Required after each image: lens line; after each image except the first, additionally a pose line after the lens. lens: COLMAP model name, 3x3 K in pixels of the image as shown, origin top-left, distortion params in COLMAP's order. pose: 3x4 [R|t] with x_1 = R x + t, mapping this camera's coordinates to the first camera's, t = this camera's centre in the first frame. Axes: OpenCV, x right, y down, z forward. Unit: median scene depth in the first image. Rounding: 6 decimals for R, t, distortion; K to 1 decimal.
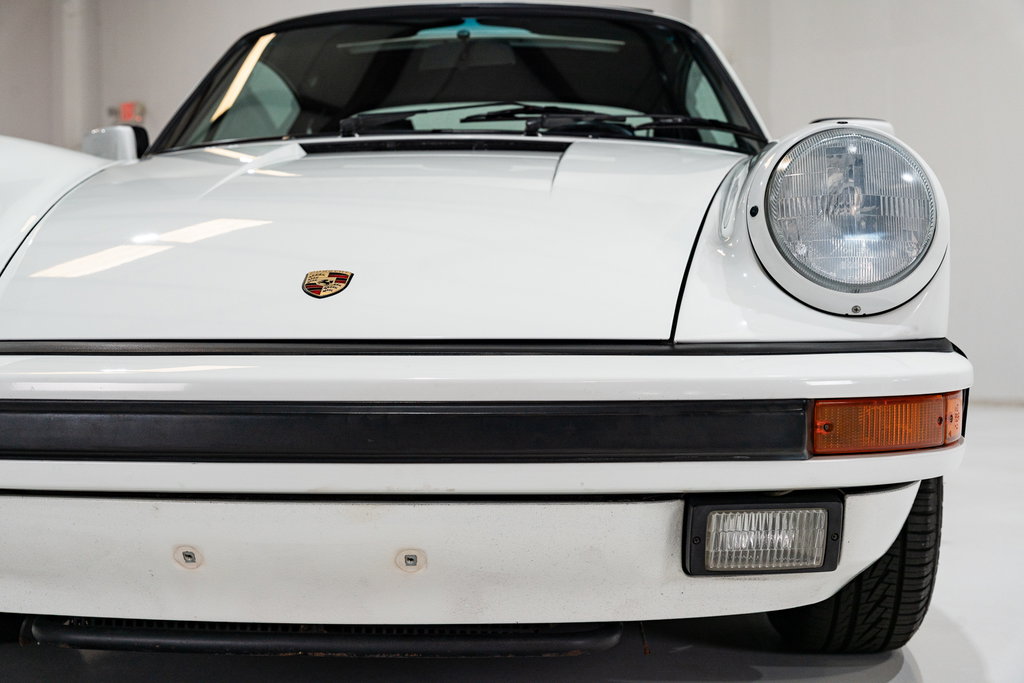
lens RADIAL K [[1447.1, 0, 508.9], [0, 1447.1, 337.8], [0, 0, 1]] dist [0.051958, 0.000000]
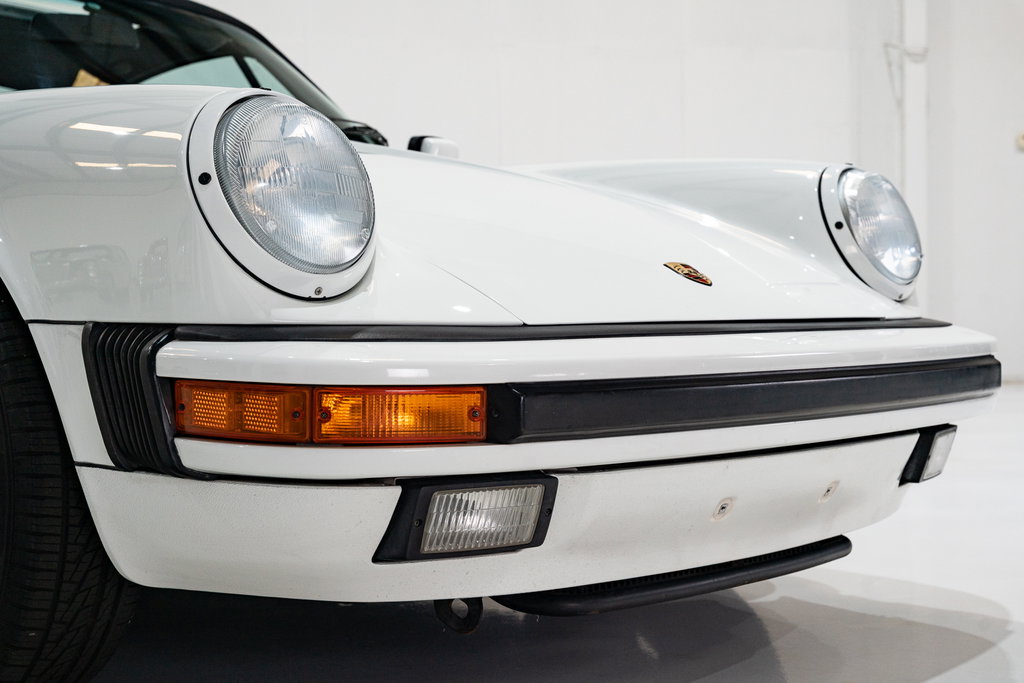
lens RADIAL K [[1447.1, 0, 511.9], [0, 1447.1, 342.8], [0, 0, 1]] dist [0.051958, 0.000000]
pose [[0.662261, -0.022350, 0.748940, -1.090369], [0.019385, 0.999732, 0.012693, 0.000773], [-0.749023, 0.006112, 0.662516, 0.332448]]
